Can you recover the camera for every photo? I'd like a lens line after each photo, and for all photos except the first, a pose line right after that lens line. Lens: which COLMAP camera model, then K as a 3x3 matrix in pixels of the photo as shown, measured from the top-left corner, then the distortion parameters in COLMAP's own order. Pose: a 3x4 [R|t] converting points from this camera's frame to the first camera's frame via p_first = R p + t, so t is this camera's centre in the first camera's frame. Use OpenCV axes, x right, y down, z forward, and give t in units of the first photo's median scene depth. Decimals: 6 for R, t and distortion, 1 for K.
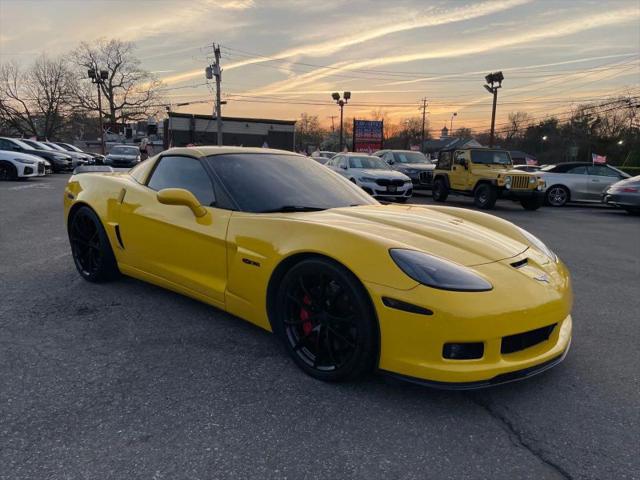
lens RADIAL K [[506.4, 0, 323.9], [0, 506.4, 240.8], [0, 0, 1]] dist [0.091666, -0.121697]
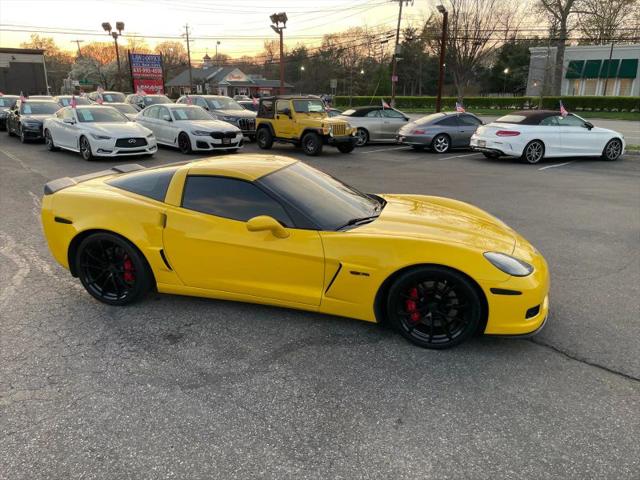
lens RADIAL K [[508.8, 0, 320.0], [0, 508.8, 240.0], [0, 0, 1]] dist [0.108964, -0.144023]
pose [[0.885461, -0.155436, 0.437947, -0.190017], [0.090582, 0.982057, 0.165408, -0.063645], [-0.455799, -0.106792, 0.883653, -0.018215]]
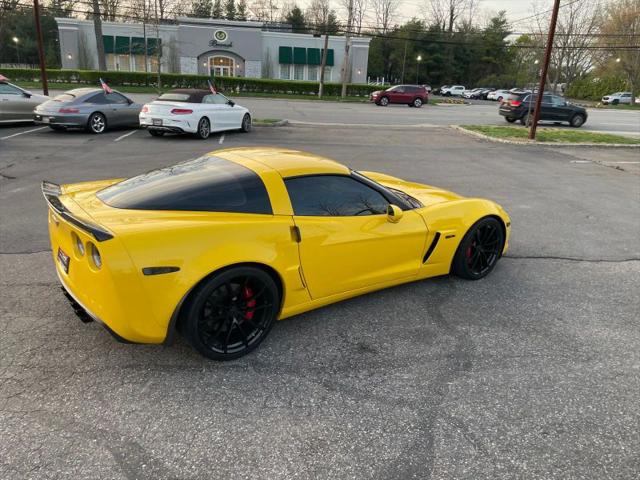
lens RADIAL K [[506.4, 0, 323.9], [0, 506.4, 240.8], [0, 0, 1]] dist [0.091666, -0.121697]
pose [[0.154750, -0.327787, 0.931992, -0.399208], [0.107281, 0.943353, 0.313969, -0.114446], [-0.982112, 0.051398, 0.181149, 0.265387]]
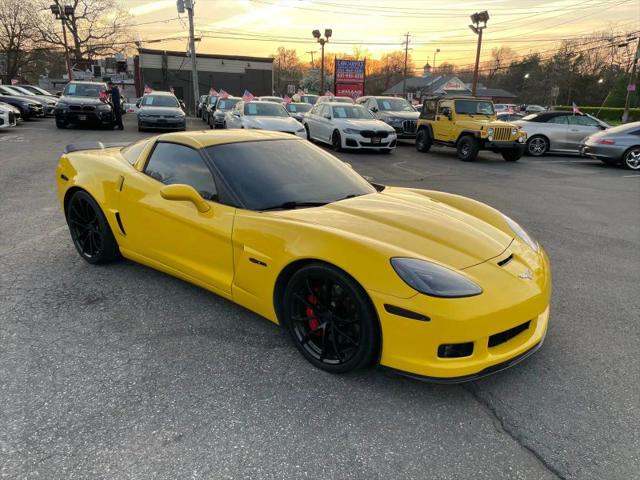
lens RADIAL K [[505.5, 0, 328.9], [0, 505.5, 249.2], [0, 0, 1]] dist [0.099114, -0.131670]
pose [[0.998696, -0.015063, 0.048778, -0.011307], [0.008143, 0.990248, 0.139076, -0.031851], [-0.050397, -0.138498, 0.989080, -0.013324]]
